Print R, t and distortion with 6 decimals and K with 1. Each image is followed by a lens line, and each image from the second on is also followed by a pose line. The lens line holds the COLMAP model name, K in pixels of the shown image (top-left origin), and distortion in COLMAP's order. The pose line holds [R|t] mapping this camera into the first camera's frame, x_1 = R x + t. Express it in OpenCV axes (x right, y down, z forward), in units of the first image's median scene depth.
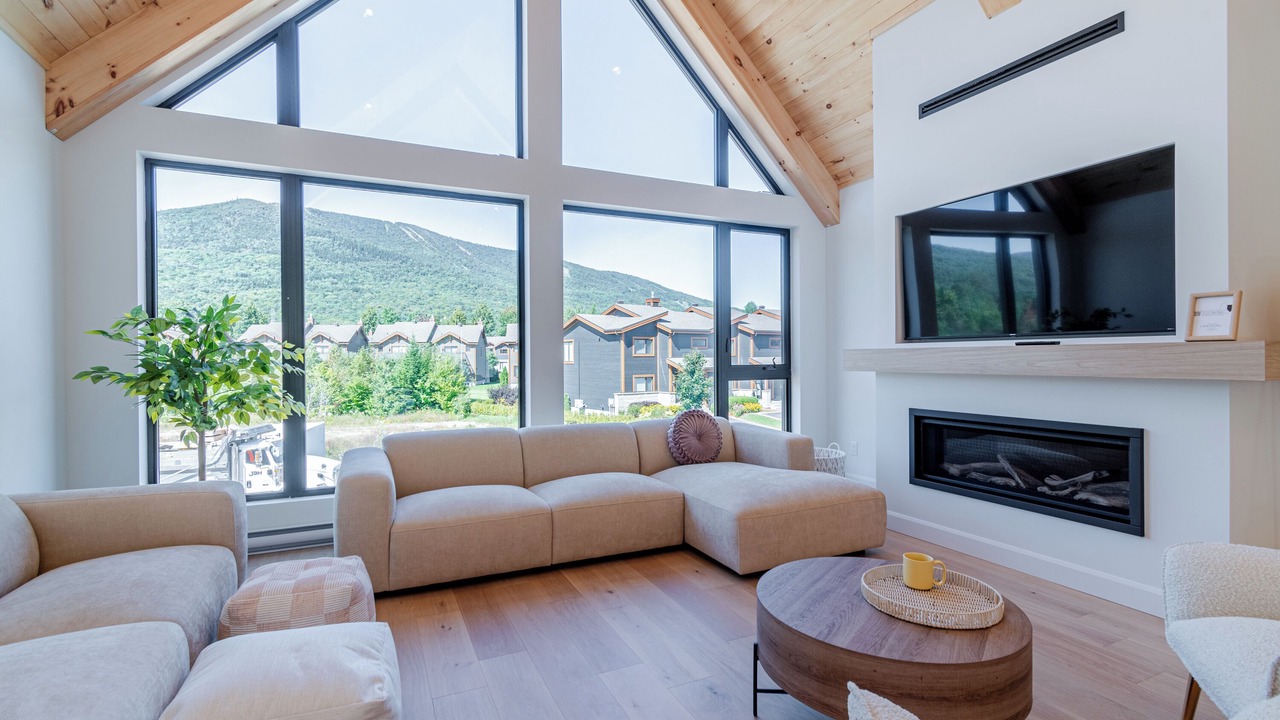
lens RADIAL K [[569.4, 0, 595.4], [0, 569.4, 367.8], [0, 0, 1]] dist [0.012056, -0.003442]
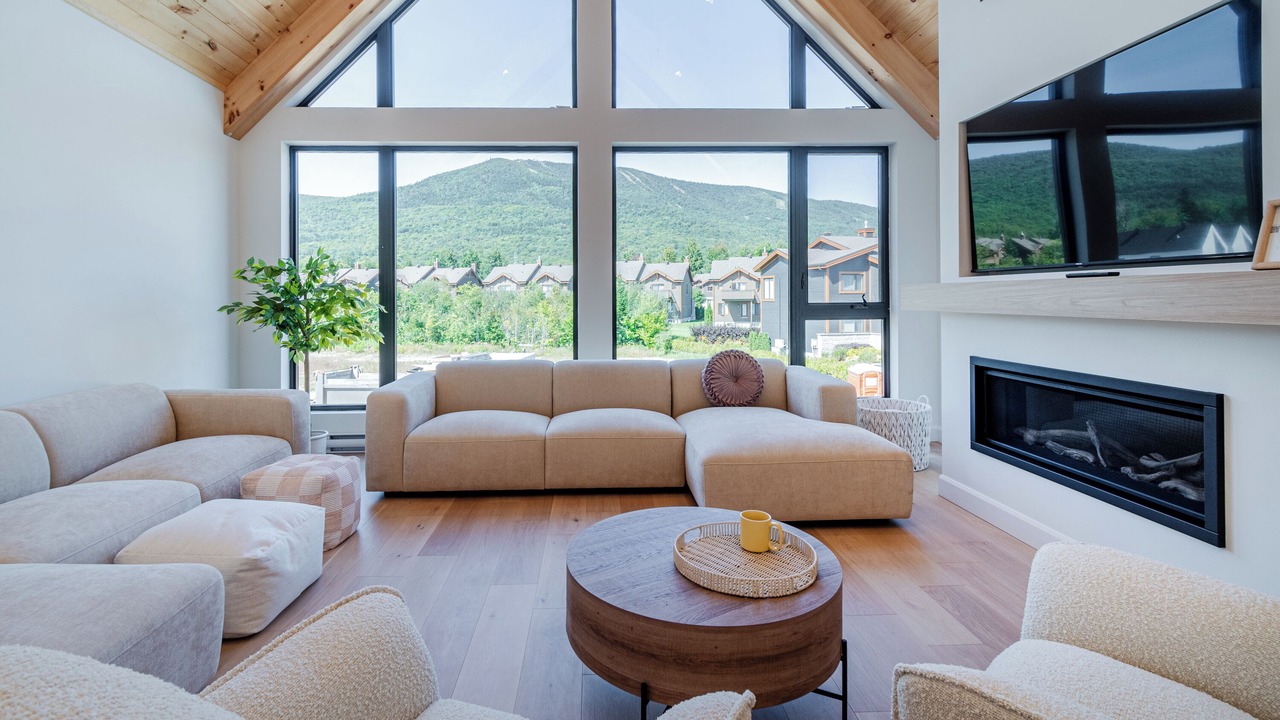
lens RADIAL K [[569.4, 0, 588.0], [0, 569.4, 302.2], [0, 0, 1]] dist [0.012056, -0.003442]
pose [[0.925125, 0.003032, -0.379650, 0.345176], [-0.005013, 0.999978, -0.004229, -0.000239], [0.379629, 0.005816, 0.925121, 0.033685]]
